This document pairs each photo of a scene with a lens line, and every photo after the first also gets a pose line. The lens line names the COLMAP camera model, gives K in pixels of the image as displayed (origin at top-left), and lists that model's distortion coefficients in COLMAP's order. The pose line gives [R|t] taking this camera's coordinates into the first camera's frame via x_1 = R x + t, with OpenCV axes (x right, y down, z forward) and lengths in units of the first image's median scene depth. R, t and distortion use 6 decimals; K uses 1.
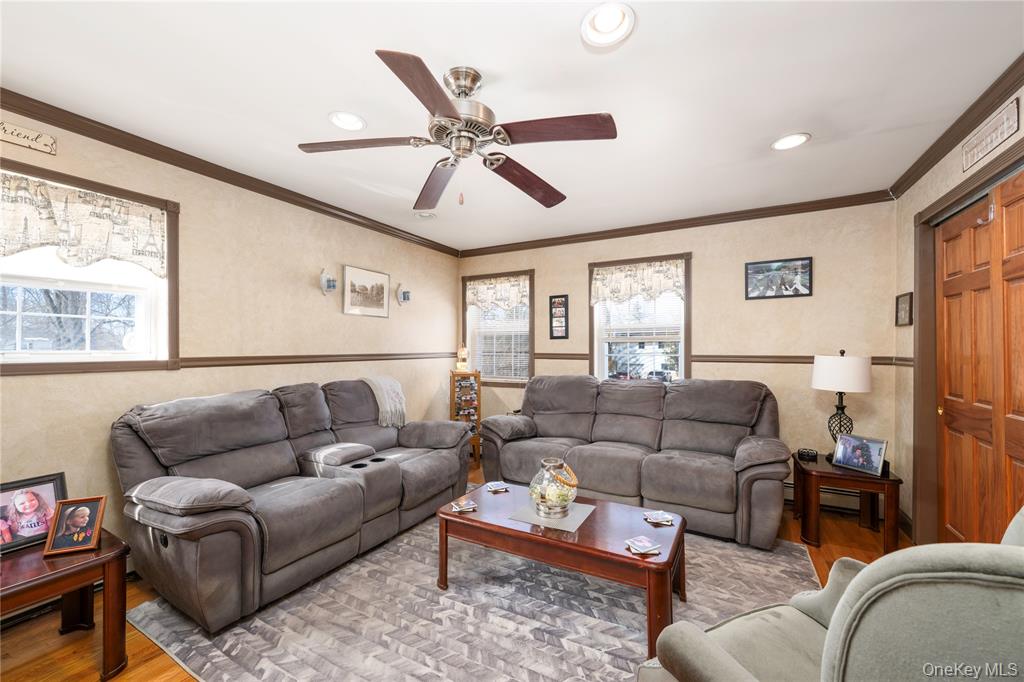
lens RADIAL K [[405.3, 0, 514.2], [0, 405.3, 346.3], [0, 0, 1]] dist [-0.002832, -0.000171]
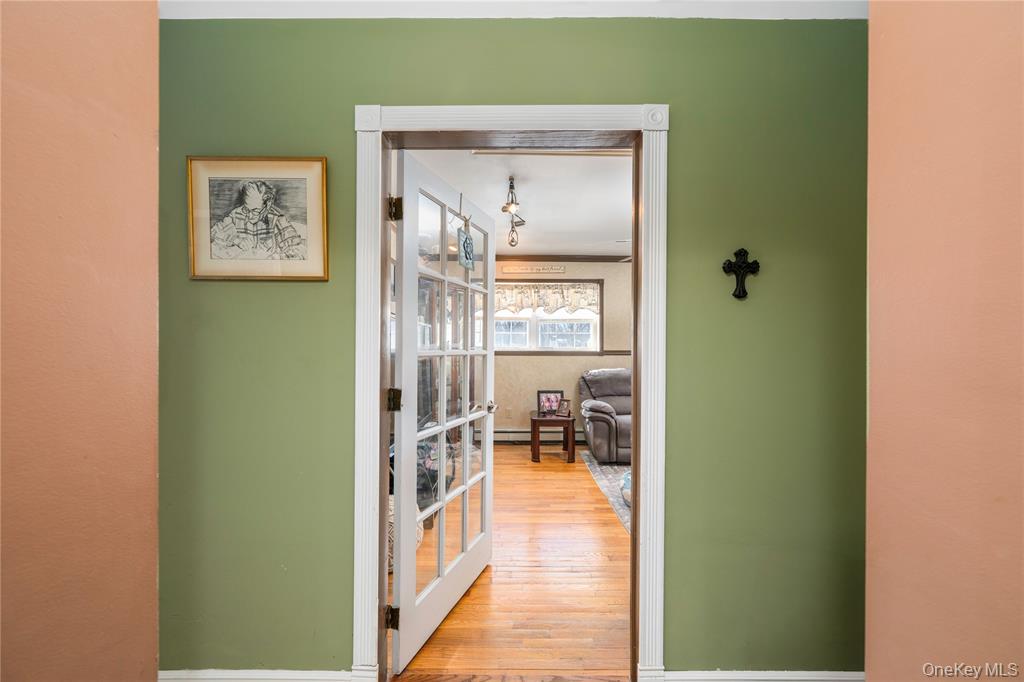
lens RADIAL K [[405.3, 0, 512.8], [0, 405.3, 344.2], [0, 0, 1]] dist [-0.002832, -0.000171]
pose [[0.485719, 0.004901, -0.874101, 1.078825], [-0.006628, 0.999976, 0.001924, -0.007686], [0.874090, 0.004859, 0.485740, -0.618624]]
